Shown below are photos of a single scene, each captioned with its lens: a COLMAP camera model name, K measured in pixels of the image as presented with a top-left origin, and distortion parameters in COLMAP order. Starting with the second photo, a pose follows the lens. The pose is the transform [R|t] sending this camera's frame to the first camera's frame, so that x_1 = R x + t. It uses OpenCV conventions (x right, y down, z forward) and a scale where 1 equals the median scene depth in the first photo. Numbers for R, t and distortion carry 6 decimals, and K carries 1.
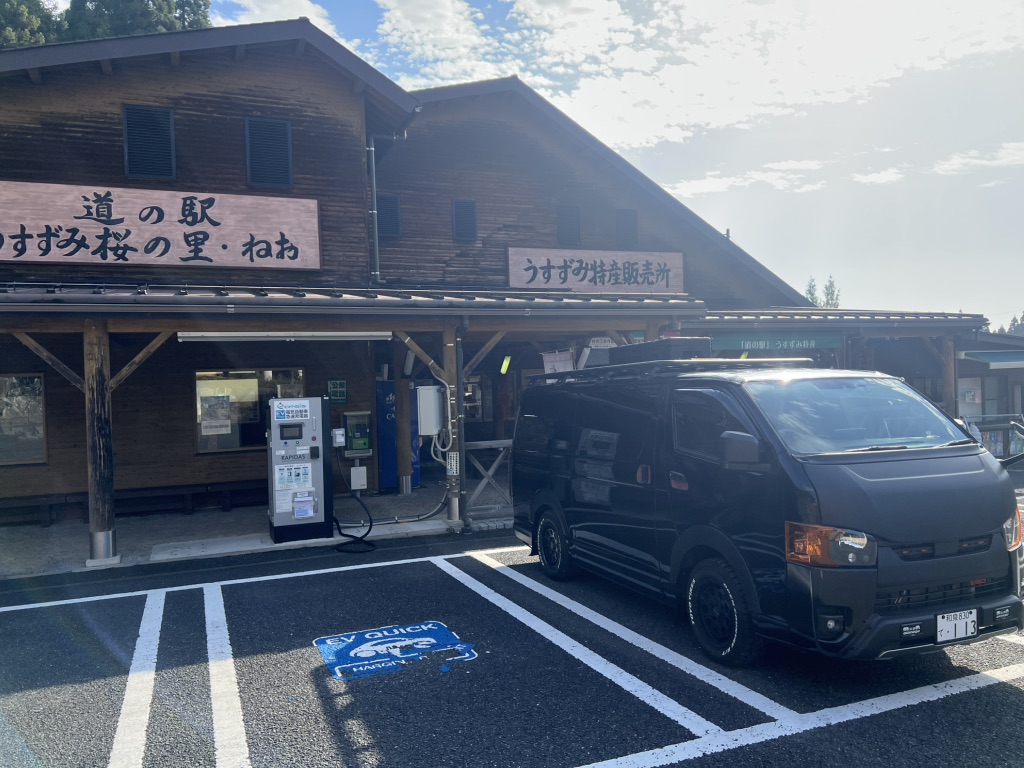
lens RADIAL K [[756.8, 0, 502.3], [0, 756.8, 385.8], [0, 0, 1]] dist [0.098451, -0.116639]
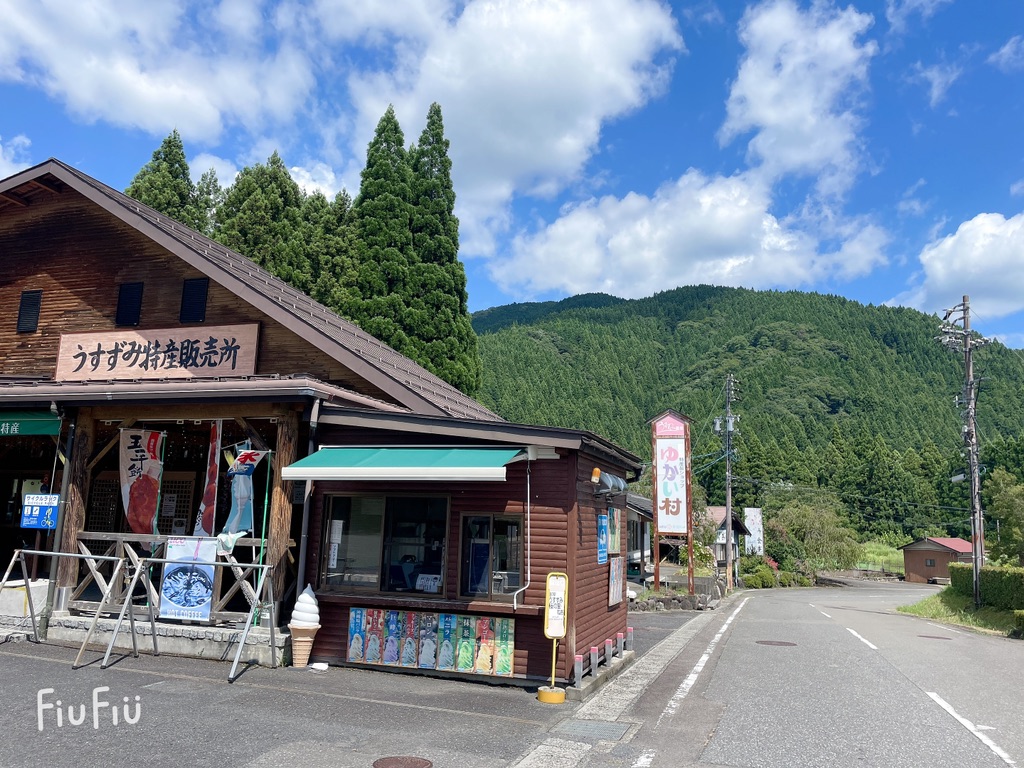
lens RADIAL K [[774.8, 0, 511.1], [0, 774.8, 375.3], [0, 0, 1]] dist [0.080925, -0.094613]
pose [[0.770212, -0.060838, -0.634880, 1.542234], [-0.059538, 0.984235, -0.166544, -0.014970], [0.635003, 0.166074, 0.754447, 0.973292]]
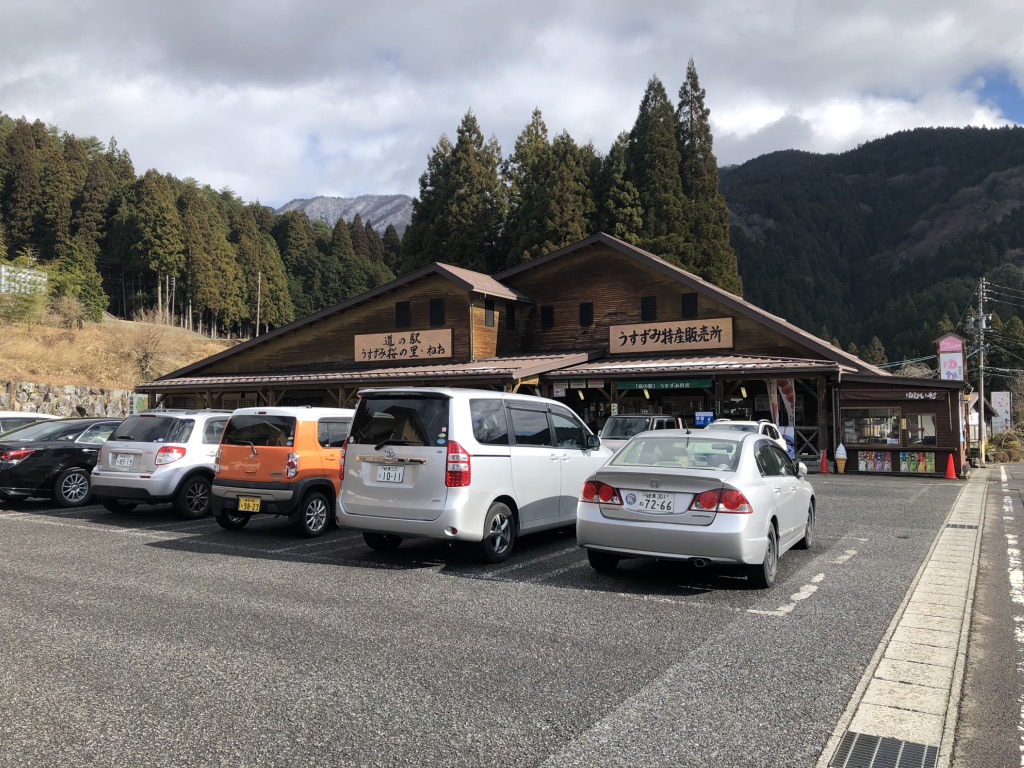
lens RADIAL K [[840.0, 0, 498.6], [0, 840.0, 378.8], [0, 0, 1]] dist [0.079004, -0.117234]
pose [[0.612591, -0.003989, -0.790390, 2.057631], [-0.015840, 0.999724, -0.017322, -0.040536], [0.790242, 0.023131, 0.612359, -0.542851]]
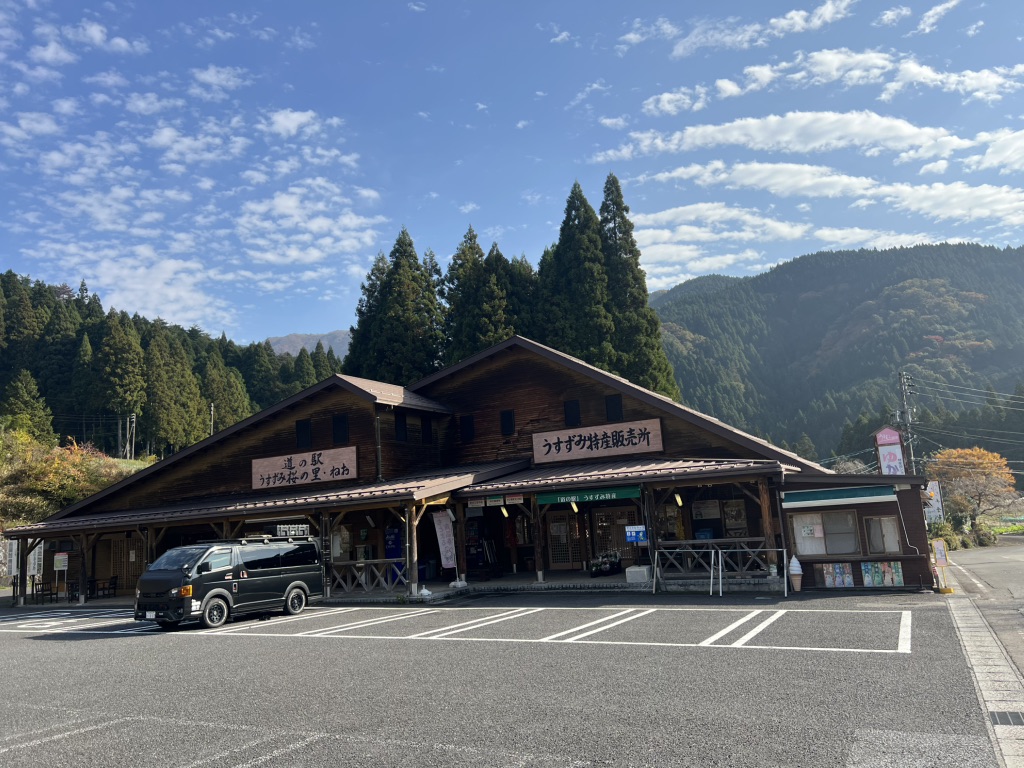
lens RADIAL K [[774.8, 0, 512.5], [0, 774.8, 382.3], [0, 0, 1]] dist [0.080925, -0.094613]
pose [[0.657585, -0.143682, -0.739552, 1.806491], [0.041521, 0.987065, -0.154850, -0.061703], [0.752235, 0.071120, 0.655045, -0.142256]]
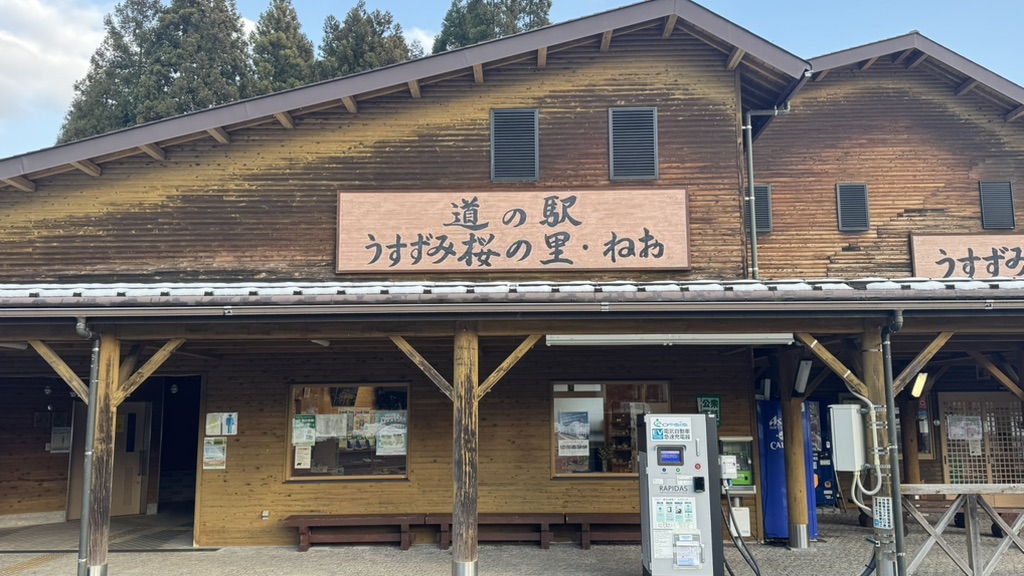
lens RADIAL K [[837.3, 0, 517.3], [0, 837.3, 289.4], [0, 0, 1]] dist [0.129585, -0.217135]
pose [[0.926498, -0.031014, -0.375019, -0.064568], [-0.024154, 0.989641, -0.141515, 0.011813], [0.375524, 0.140171, 0.916152, 0.062933]]
